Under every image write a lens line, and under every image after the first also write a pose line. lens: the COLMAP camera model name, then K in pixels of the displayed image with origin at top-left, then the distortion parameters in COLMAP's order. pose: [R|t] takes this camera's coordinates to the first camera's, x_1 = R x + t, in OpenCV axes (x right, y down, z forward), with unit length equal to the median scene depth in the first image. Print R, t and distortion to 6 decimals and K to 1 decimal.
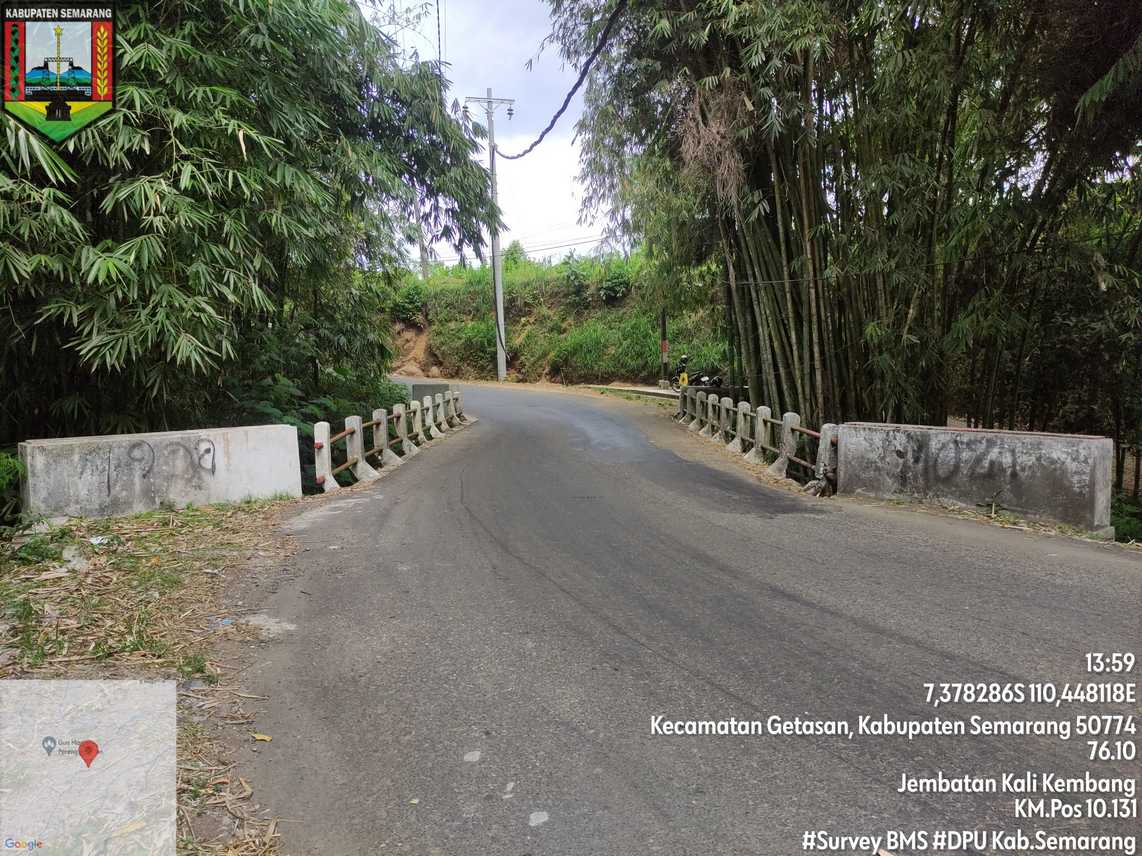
lens RADIAL K [[844.7, 0, 572.9], [0, 844.7, 432.1], [0, 0, 1]] dist [0.041665, -0.035668]
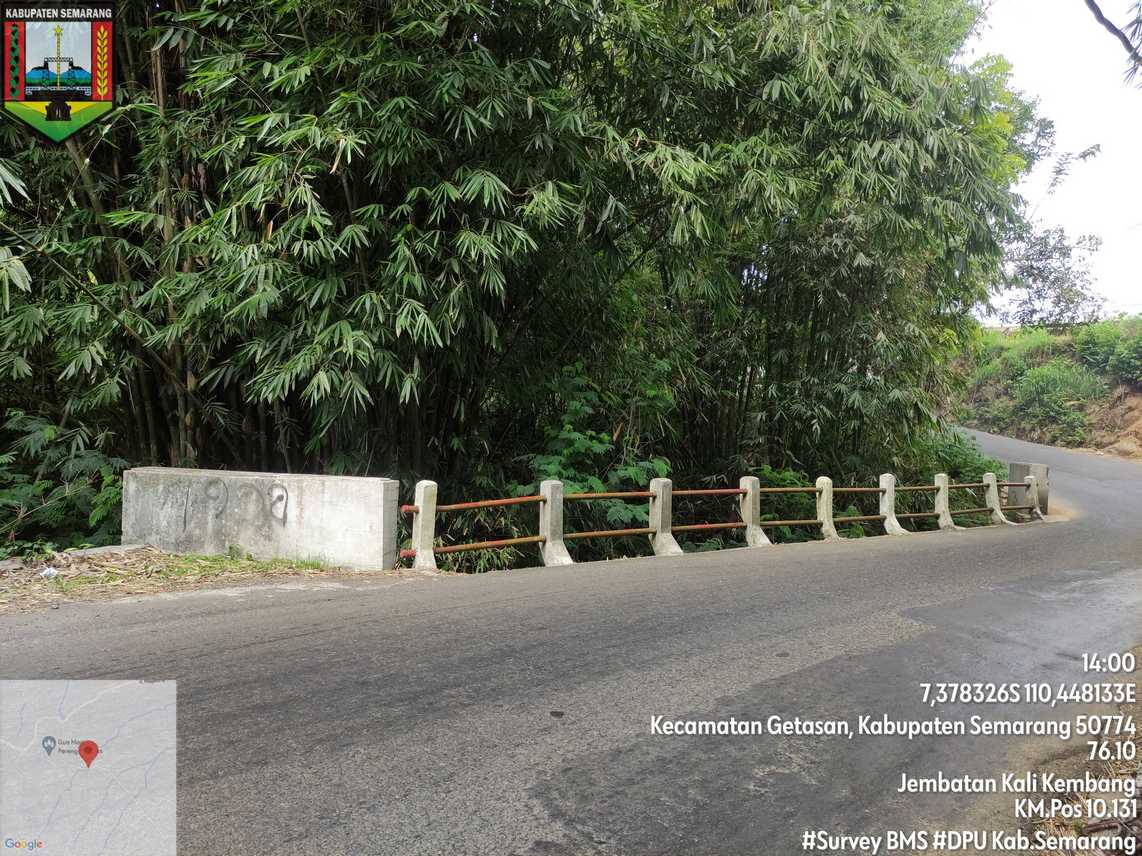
lens RADIAL K [[844.7, 0, 571.7], [0, 844.7, 420.1], [0, 0, 1]] dist [0.041665, -0.035668]
pose [[0.605372, 0.036461, -0.795107, 0.315316], [-0.112133, 0.992894, -0.039845, -0.039874], [0.788004, 0.113279, 0.605159, 0.484625]]
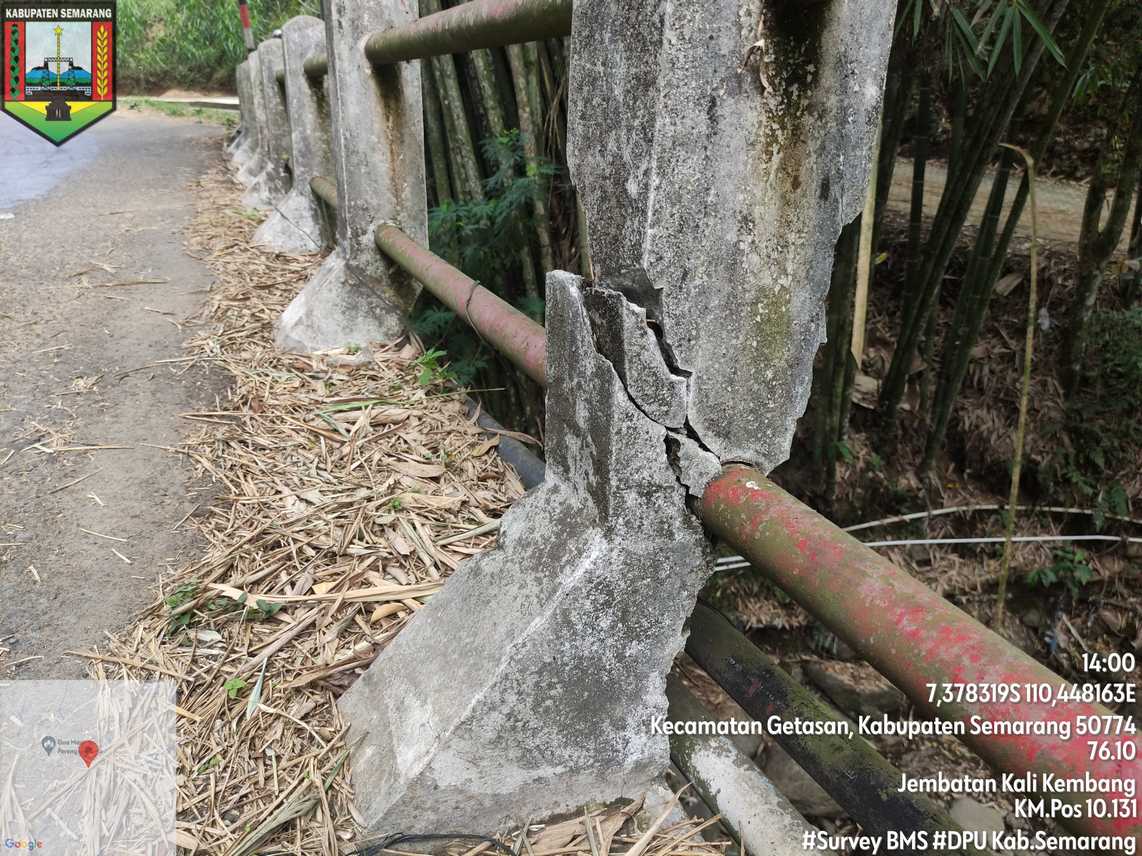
lens RADIAL K [[844.7, 0, 570.0], [0, 844.7, 427.7], [0, 0, 1]] dist [0.041665, -0.035668]
pose [[0.932619, -0.145949, 0.330032, 0.198874], [0.045890, 0.955104, 0.292695, 0.005594], [-0.357934, -0.257827, 0.897445, 0.835563]]
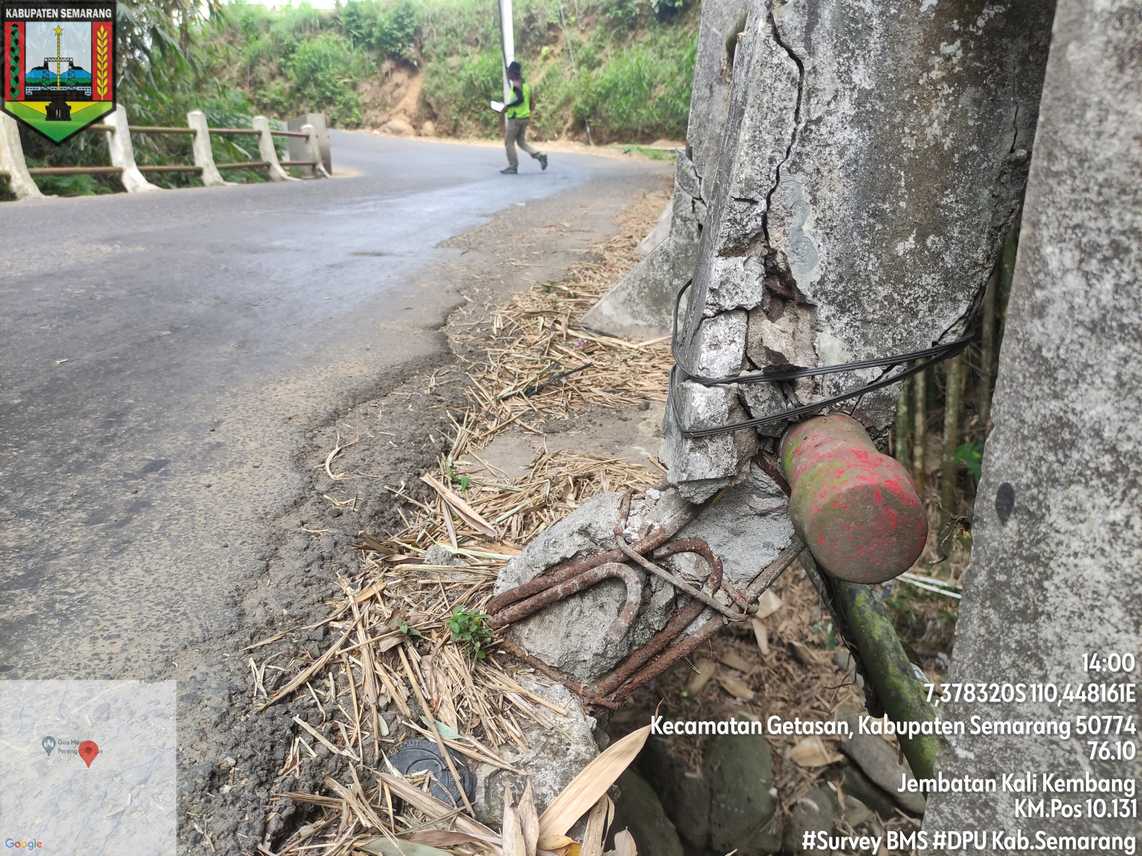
lens RADIAL K [[844.7, 0, 569.3], [0, 844.7, 437.5], [0, 0, 1]] dist [0.041665, -0.035668]
pose [[0.988503, 0.057455, -0.139862, 0.223194], [-0.022506, 0.970597, 0.239654, 0.026871], [0.149519, -0.233751, 0.960731, 0.718867]]
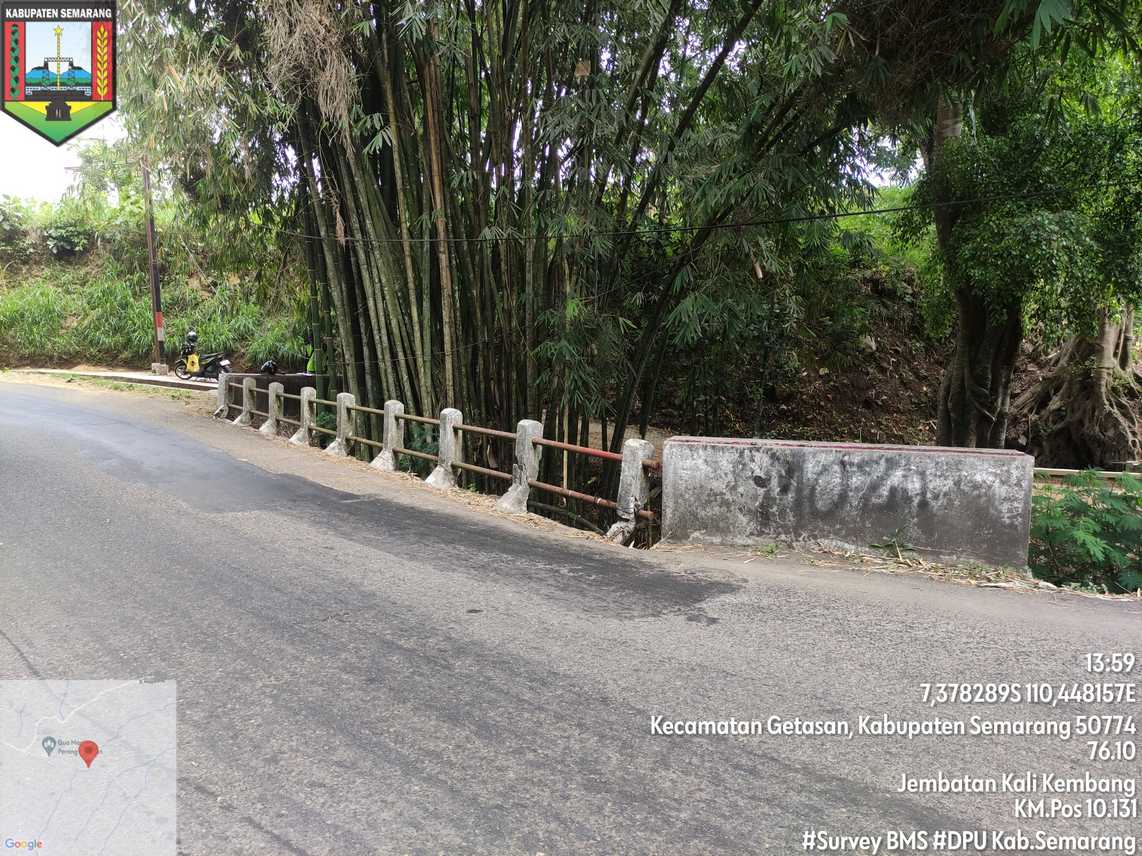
lens RADIAL K [[844.7, 0, 573.1], [0, 844.7, 428.1], [0, 0, 1]] dist [0.041665, -0.035668]
pose [[0.807978, -0.040472, 0.587821, -0.112058], [0.030086, 0.999171, 0.027440, -0.030490], [-0.588444, -0.004486, 0.808526, 0.361734]]
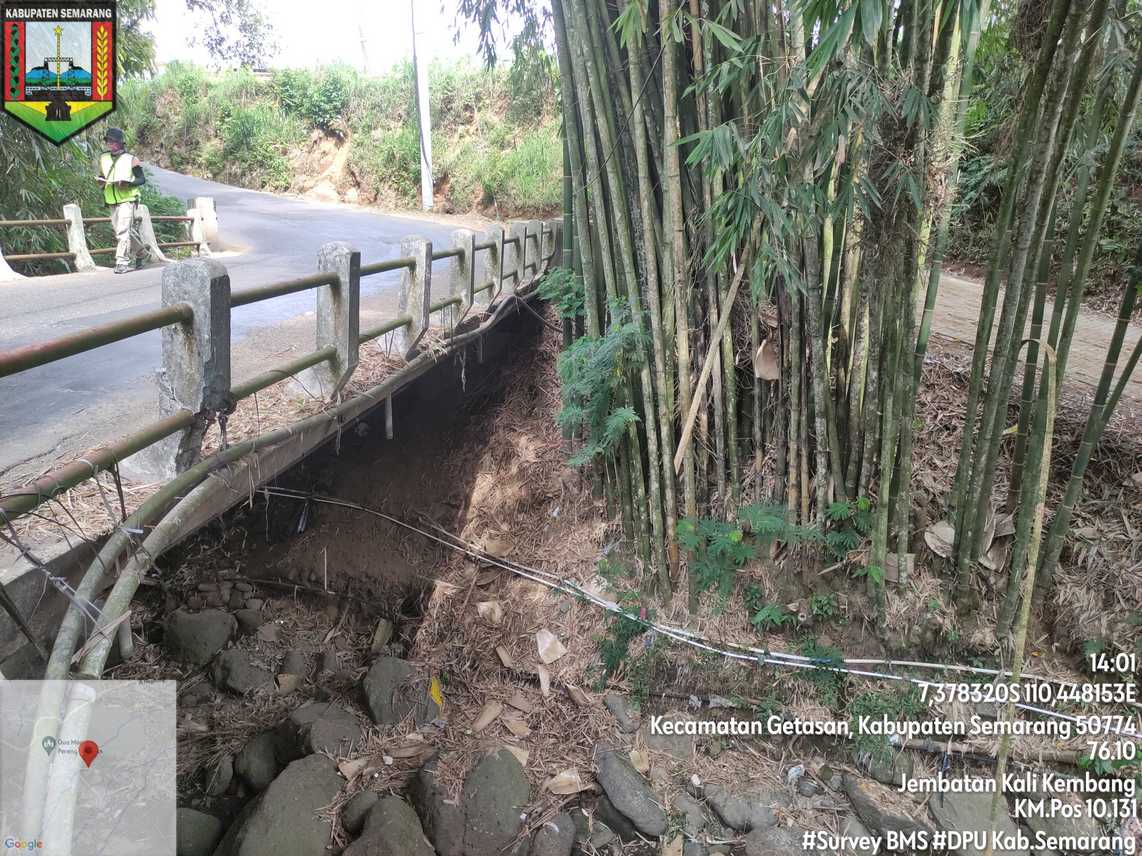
lens RADIAL K [[844.7, 0, 571.8], [0, 844.7, 429.0], [0, 0, 1]] dist [0.041665, -0.035668]
pose [[0.993363, 0.069034, -0.092001, 0.362894], [-0.052179, 0.983287, 0.174427, -0.019967], [0.102505, -0.168468, 0.980363, 0.641916]]
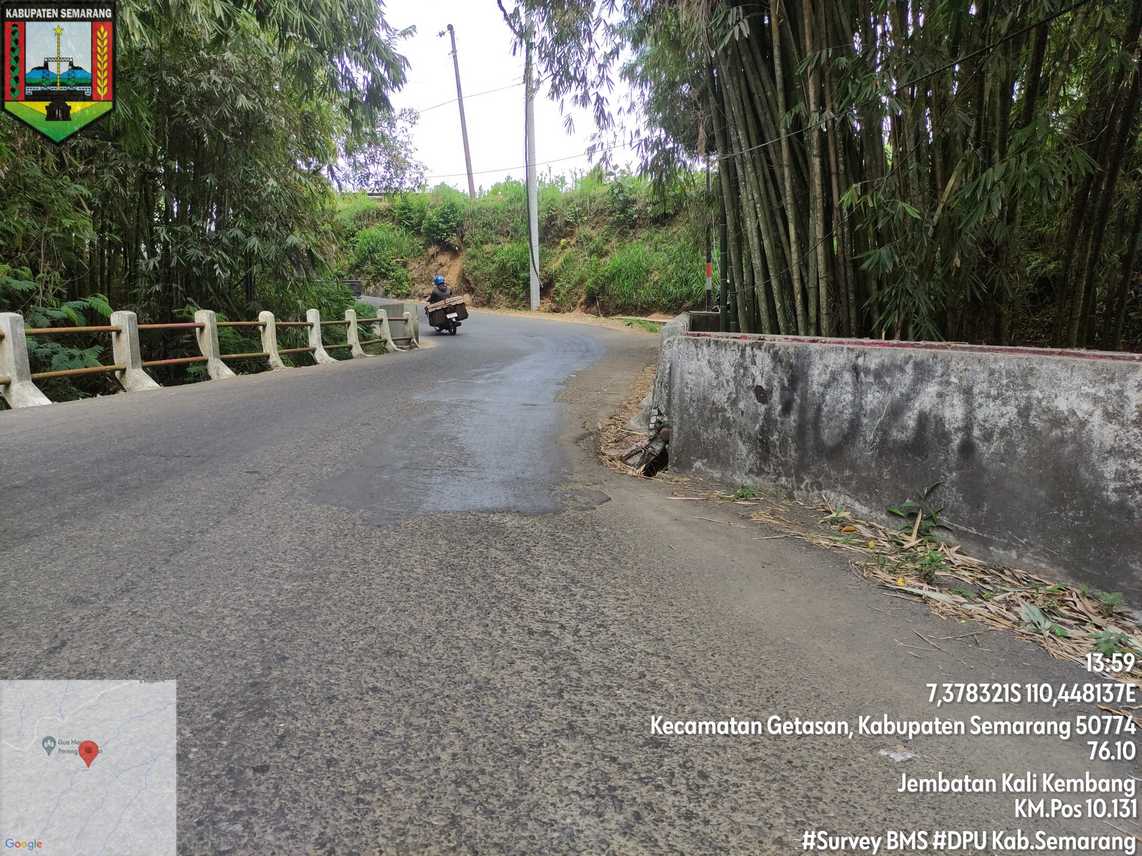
lens RADIAL K [[844.7, 0, 569.7], [0, 844.7, 429.3], [0, 0, 1]] dist [0.041665, -0.035668]
pose [[0.988105, 0.041337, -0.148122, 0.245525], [-0.032056, 0.997402, 0.064505, 0.012797], [0.150404, -0.058990, 0.986863, 0.356768]]
